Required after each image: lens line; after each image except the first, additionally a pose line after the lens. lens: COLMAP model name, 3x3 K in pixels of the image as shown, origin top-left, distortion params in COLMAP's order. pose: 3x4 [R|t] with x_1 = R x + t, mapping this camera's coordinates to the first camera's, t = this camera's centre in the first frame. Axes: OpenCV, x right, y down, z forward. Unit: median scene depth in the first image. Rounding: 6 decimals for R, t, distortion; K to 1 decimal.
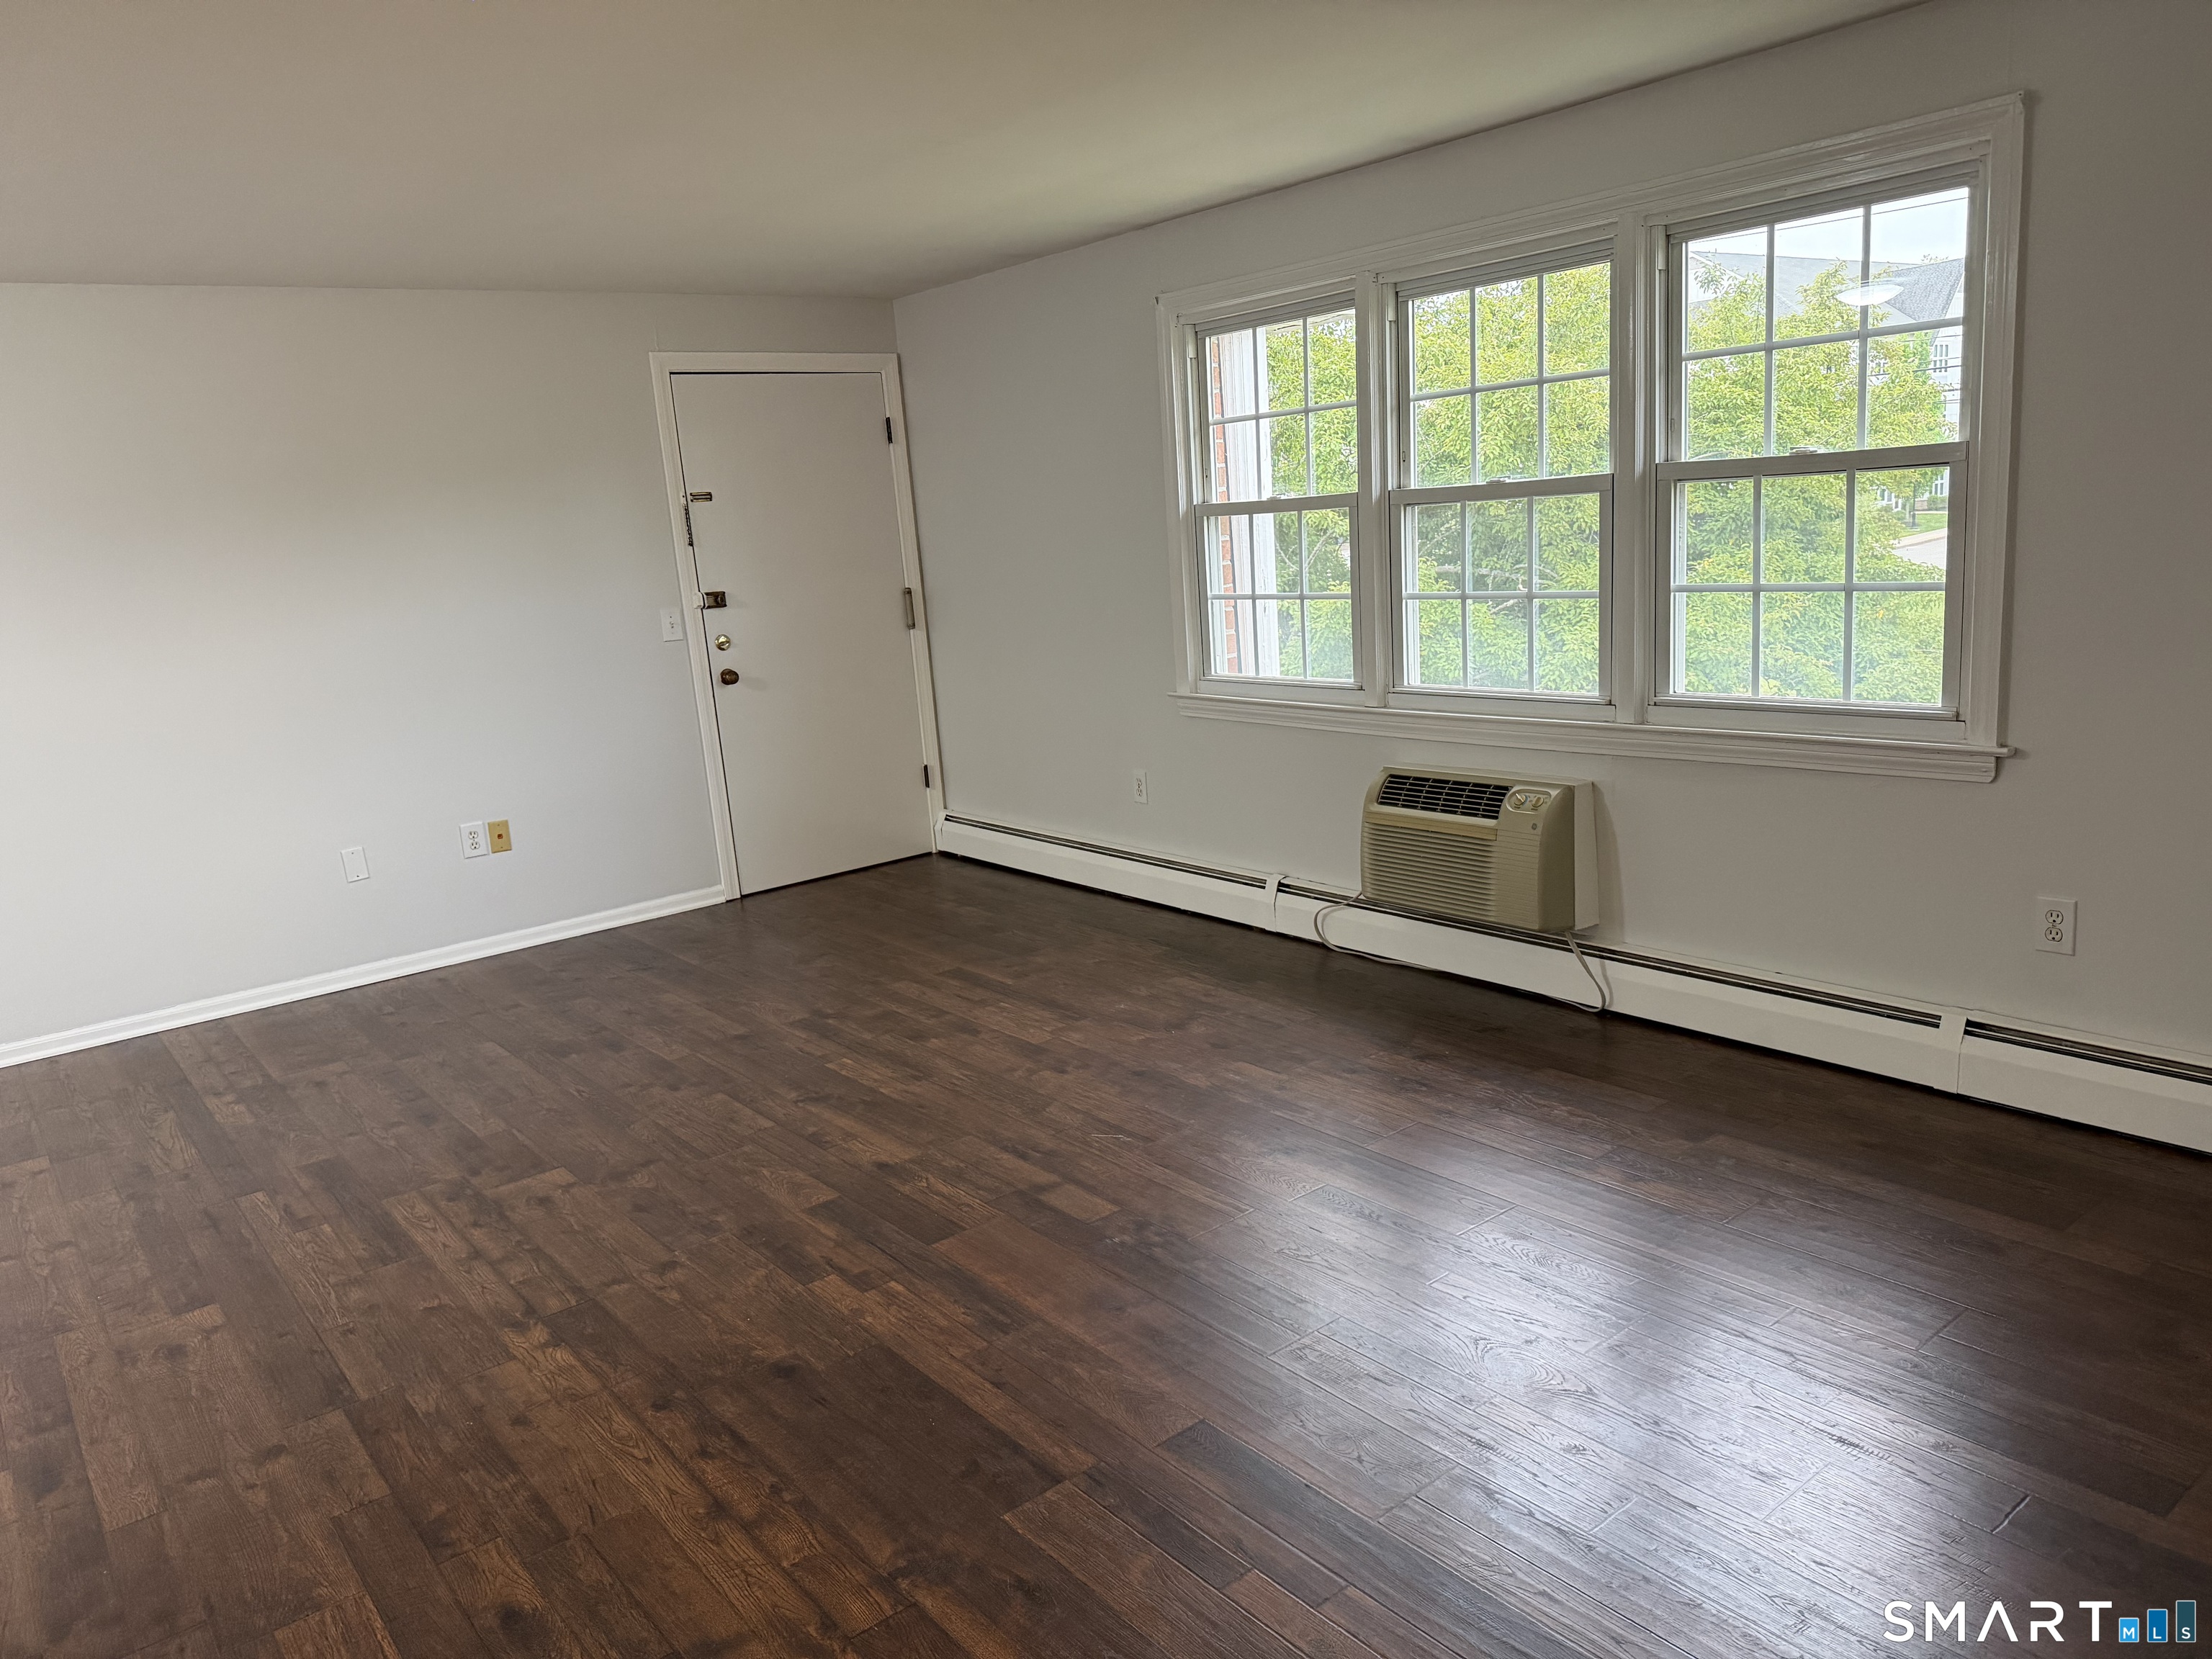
lens RADIAL K [[1564.6, 0, 1113.6], [0, 1564.6, 833.6], [0, 0, 1]] dist [-0.050671, 0.002624]
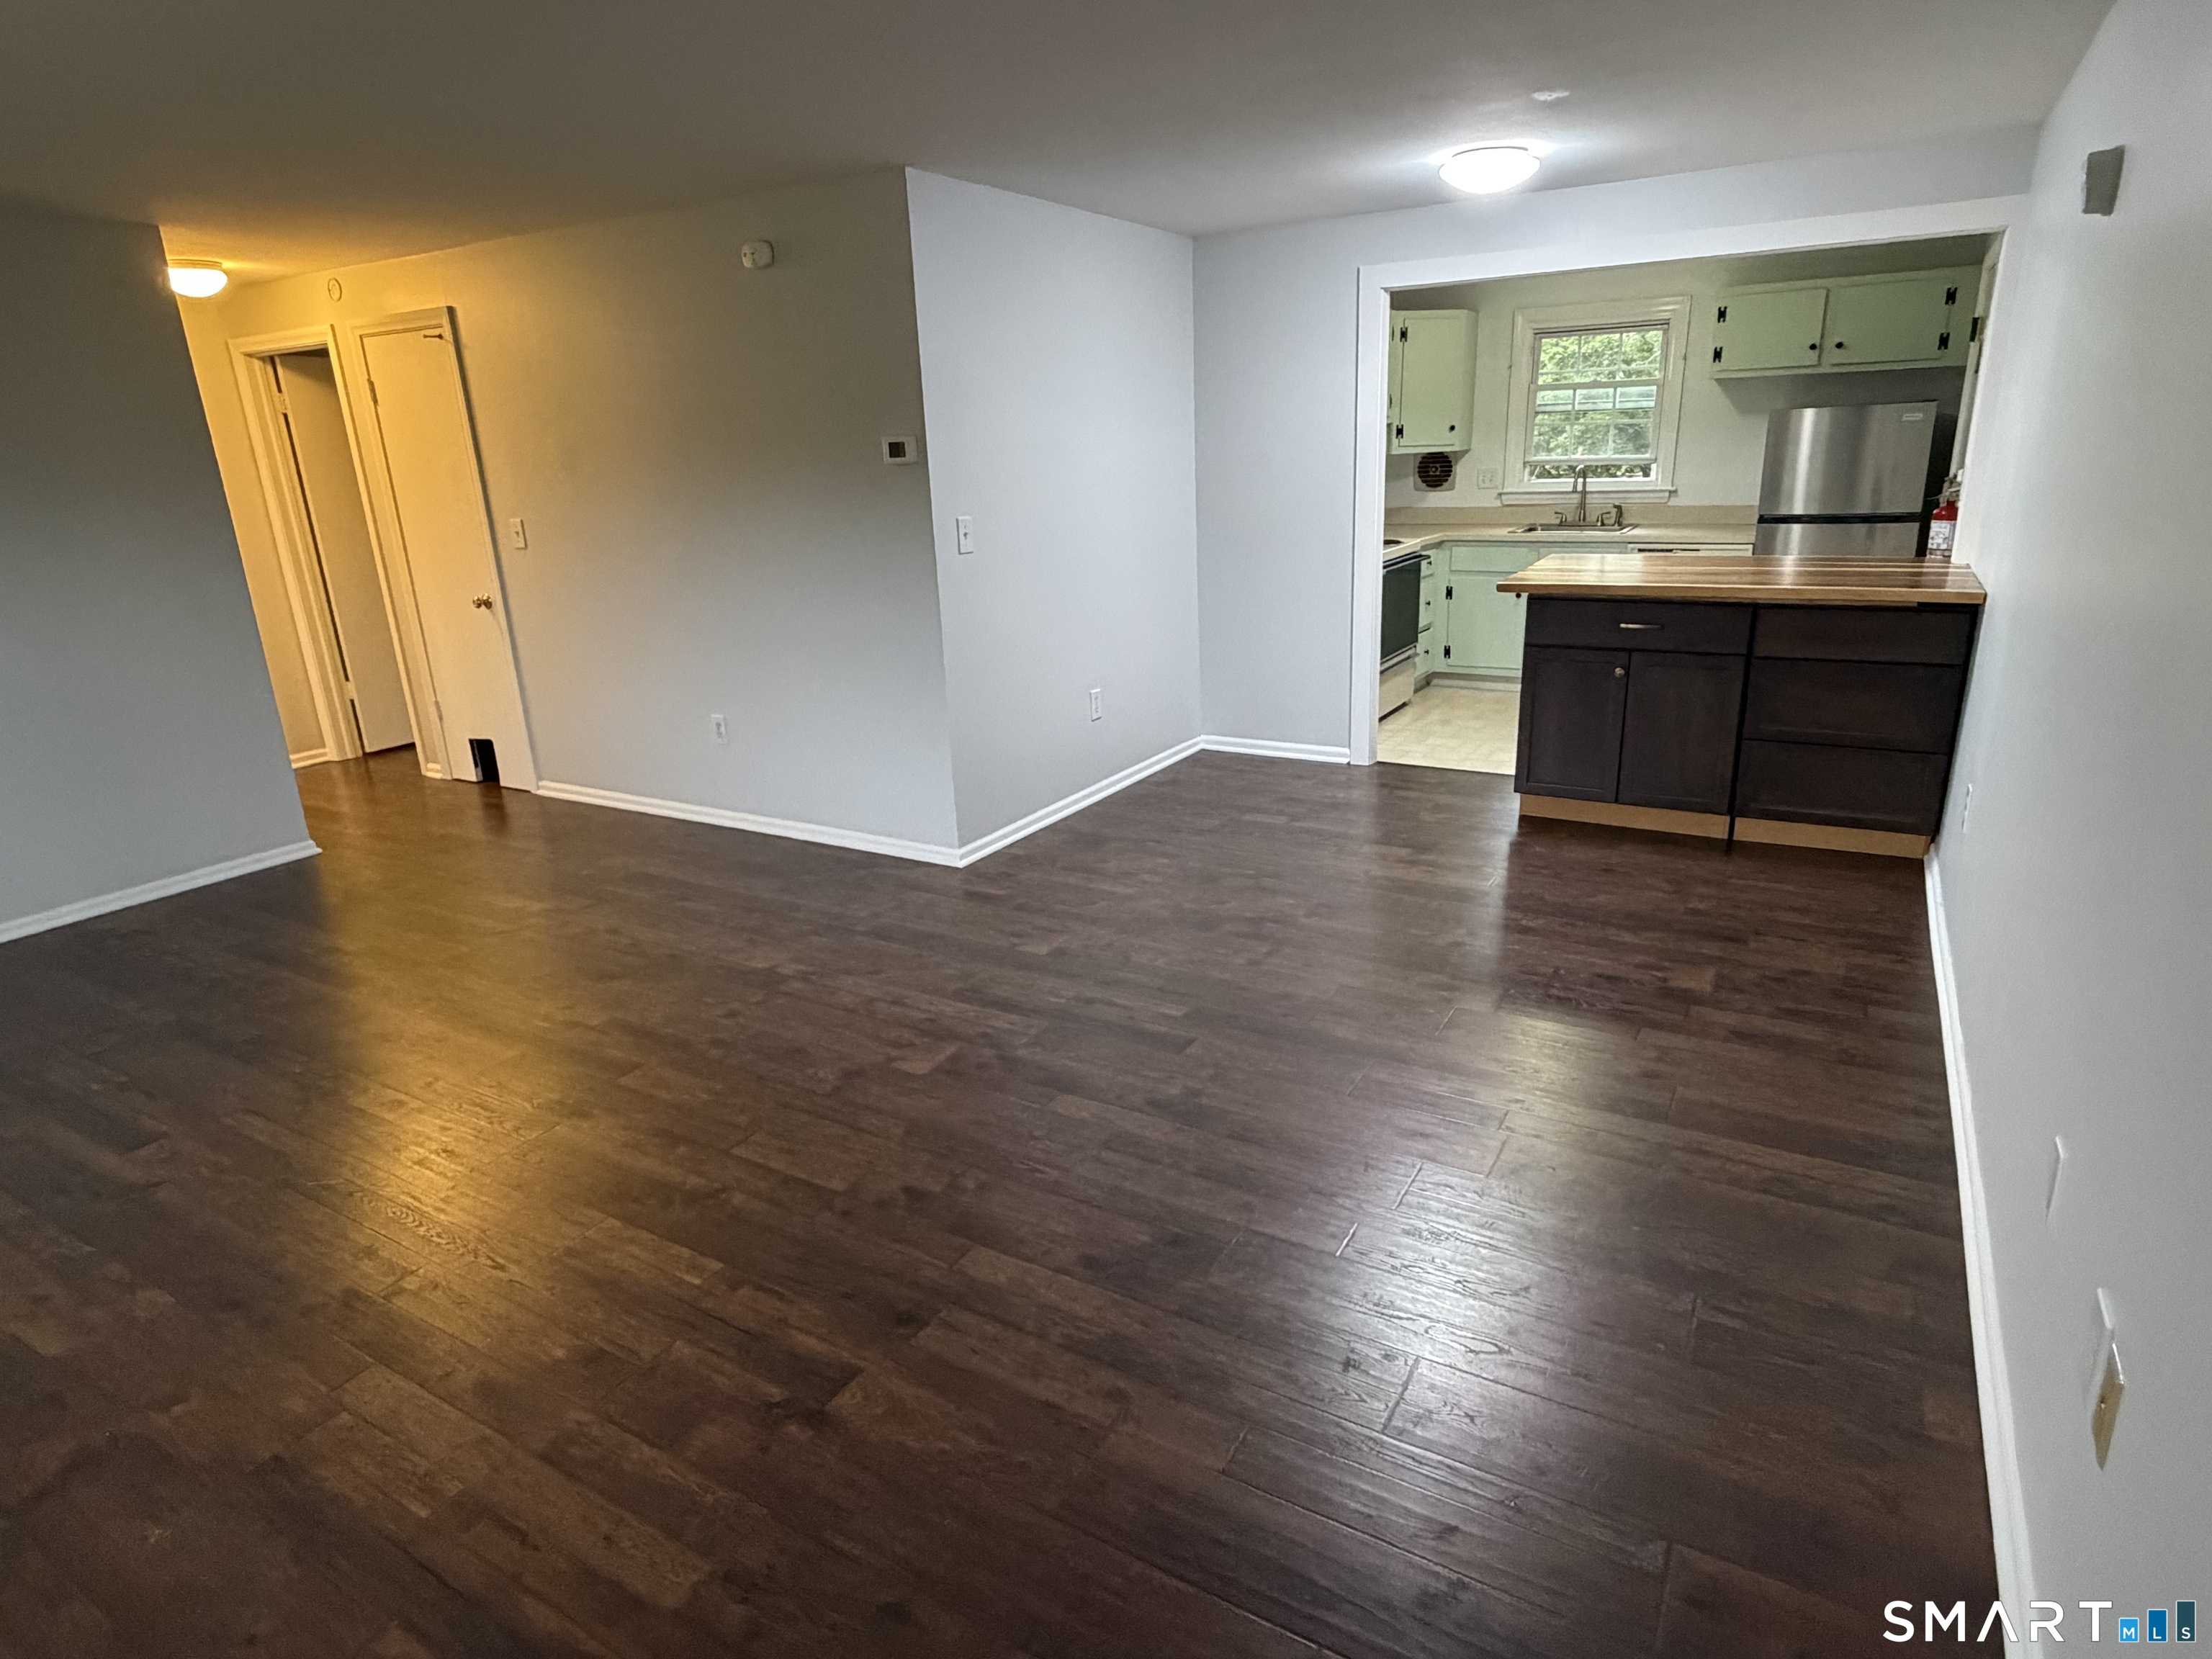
lens RADIAL K [[1207.4, 0, 1121.1], [0, 1207.4, 851.9], [0, 0, 1]] dist [-0.005758, 0.003794]
pose [[-0.922200, 0.210844, -0.324179, -0.257254], [0.011468, 0.852835, 0.522054, -0.354194], [0.386543, 0.477721, -0.788903, 1.696289]]
